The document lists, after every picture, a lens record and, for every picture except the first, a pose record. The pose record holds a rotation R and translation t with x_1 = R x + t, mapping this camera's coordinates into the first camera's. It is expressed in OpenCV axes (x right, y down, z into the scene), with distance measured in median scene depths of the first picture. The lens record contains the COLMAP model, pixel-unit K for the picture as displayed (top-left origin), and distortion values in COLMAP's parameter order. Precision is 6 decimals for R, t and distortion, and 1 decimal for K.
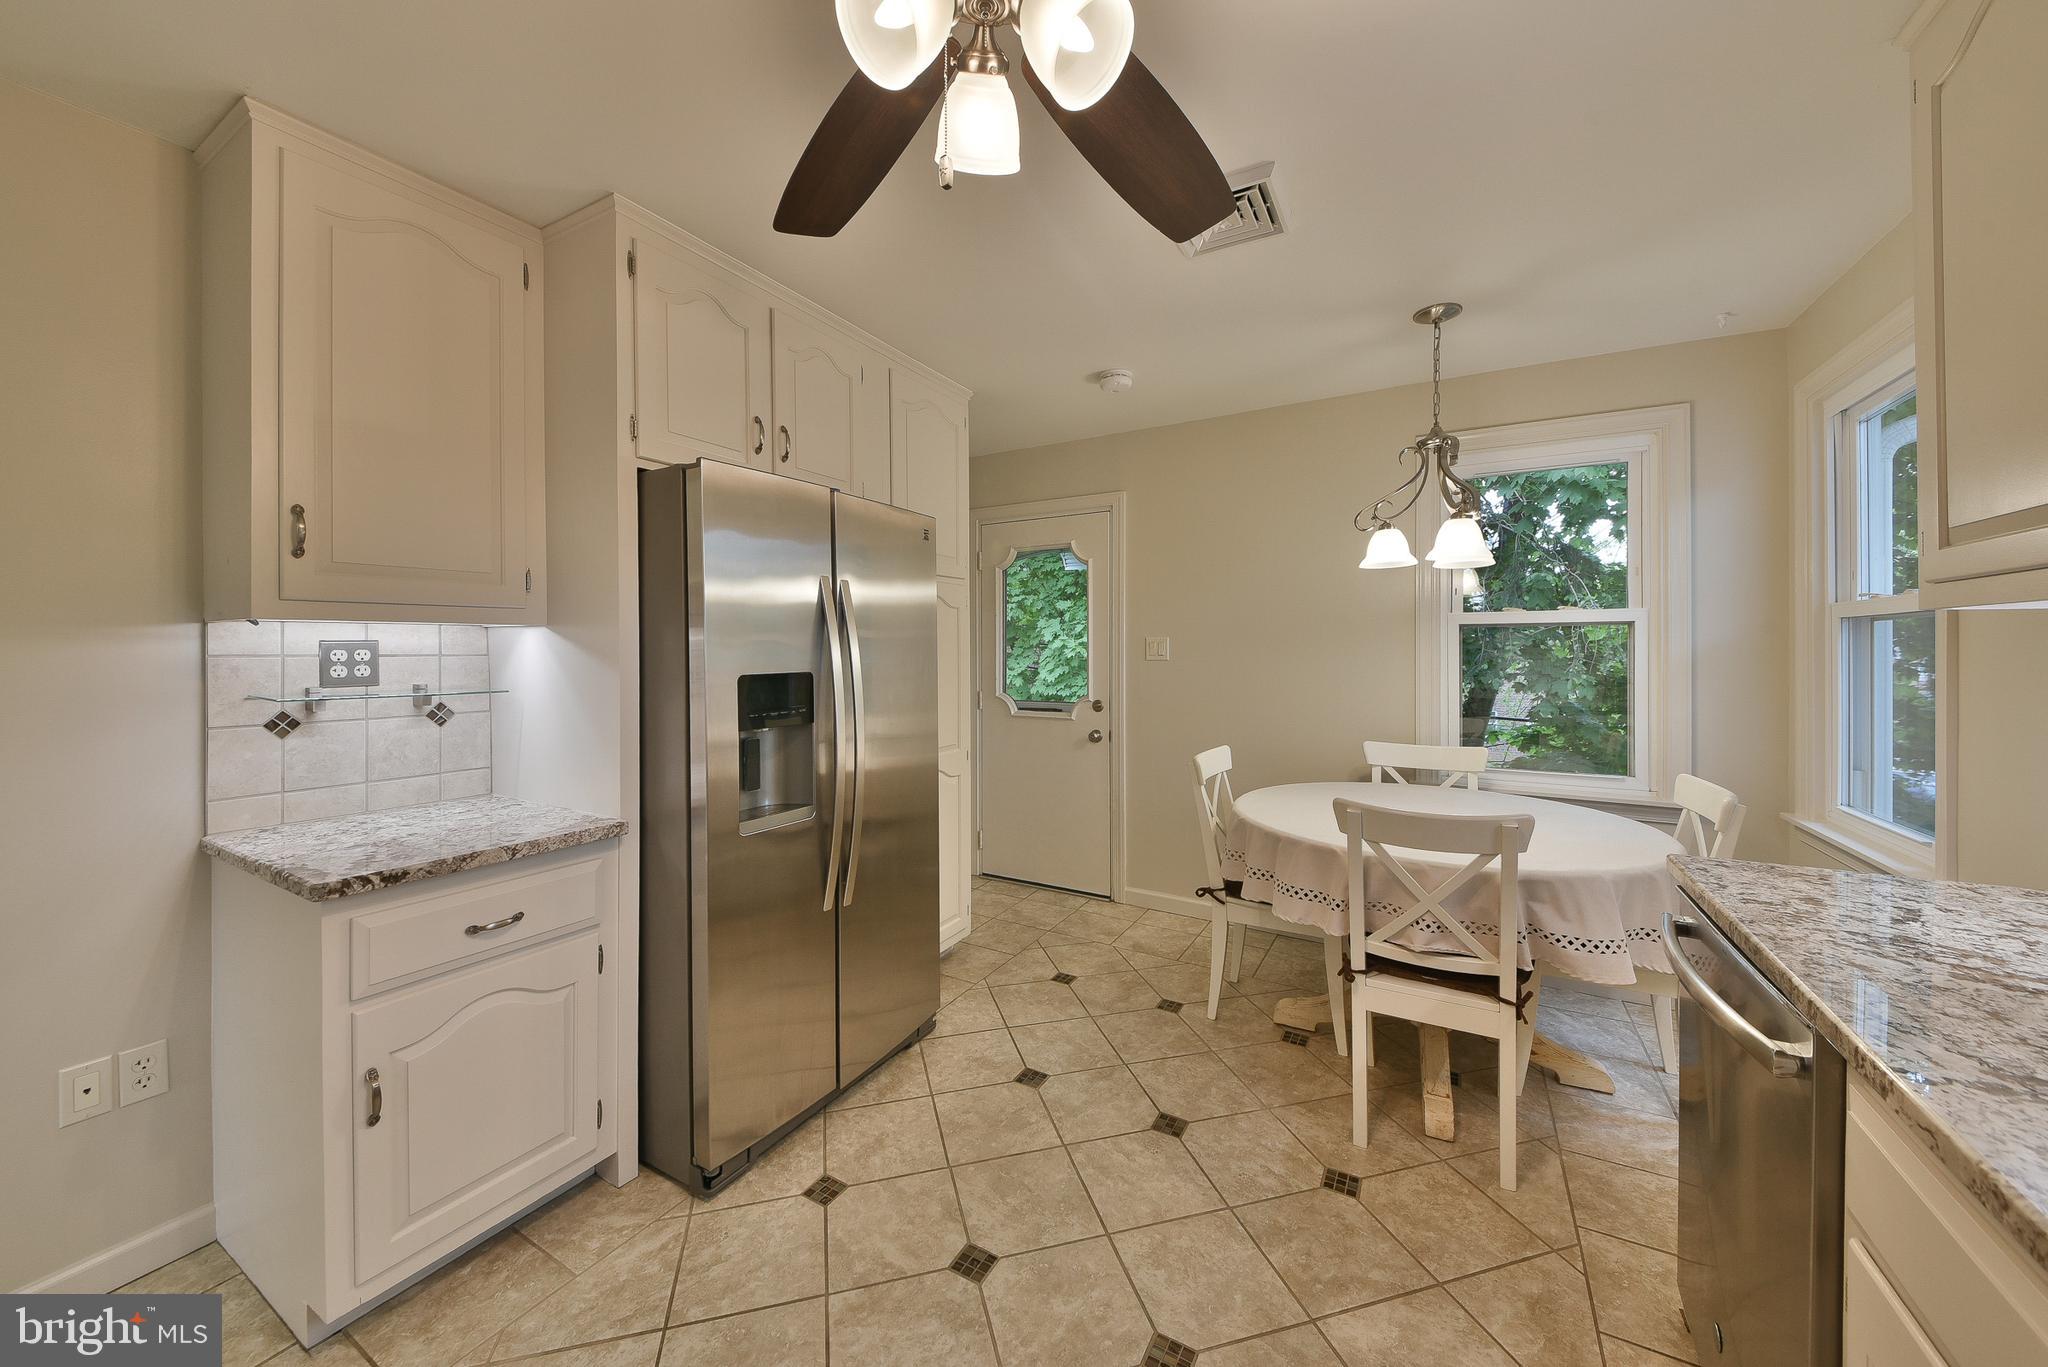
lens RADIAL K [[732.8, 0, 1015.3], [0, 732.8, 650.6], [0, 0, 1]] dist [0.024248, -0.012676]
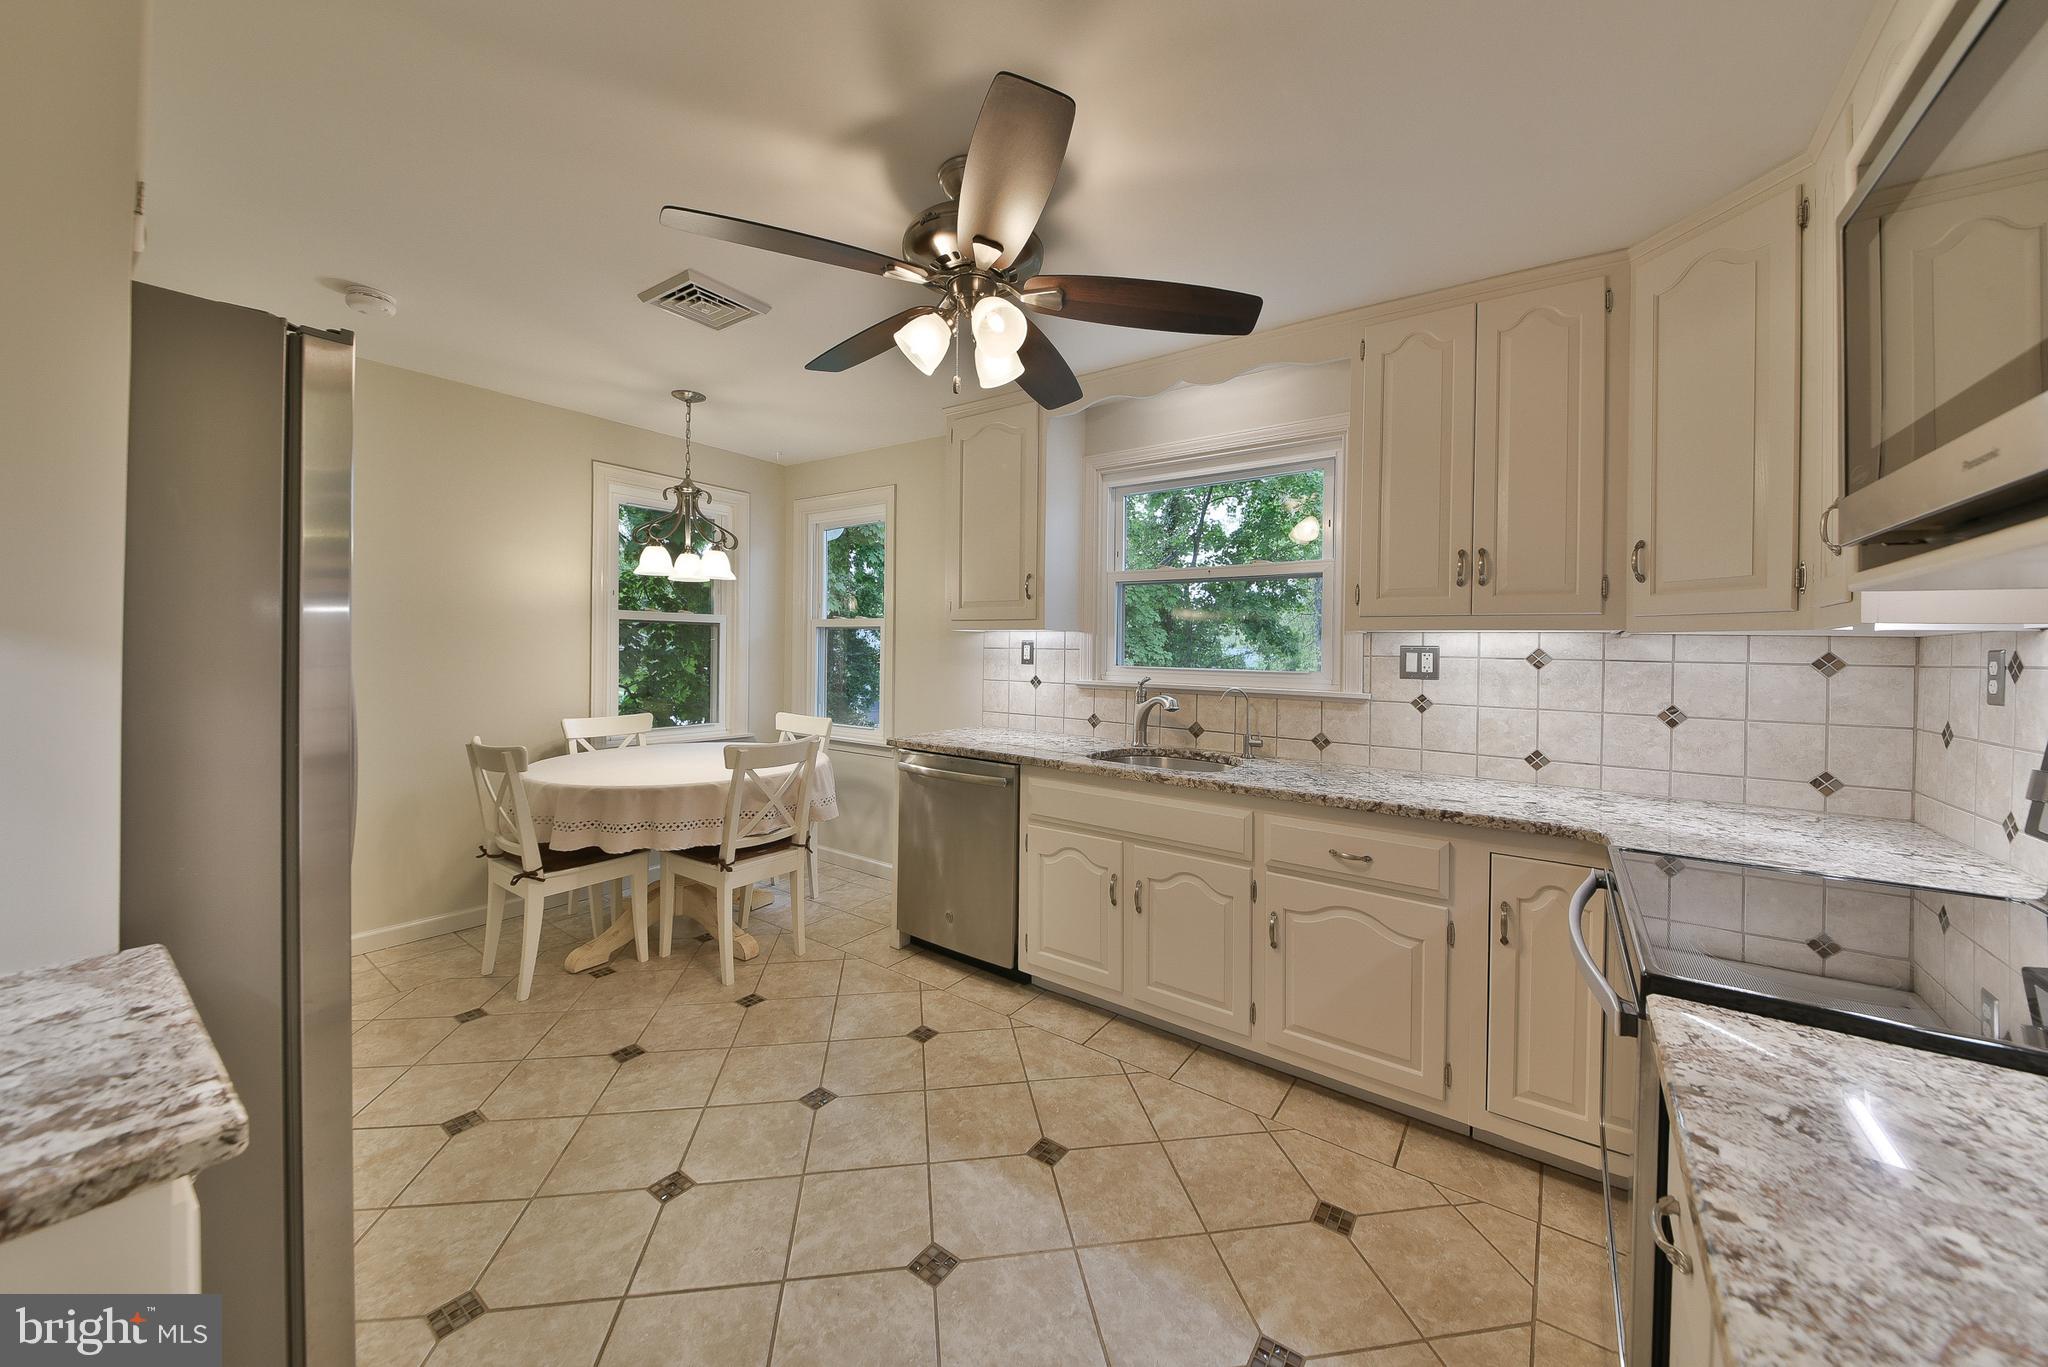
lens RADIAL K [[732.8, 0, 1015.3], [0, 732.8, 650.6], [0, 0, 1]] dist [0.024248, -0.012676]
pose [[0.098742, -0.000838, 0.995113, -0.921344], [-0.017601, 0.999842, 0.002589, 0.004521], [-0.994957, -0.017771, 0.098712, 0.315798]]
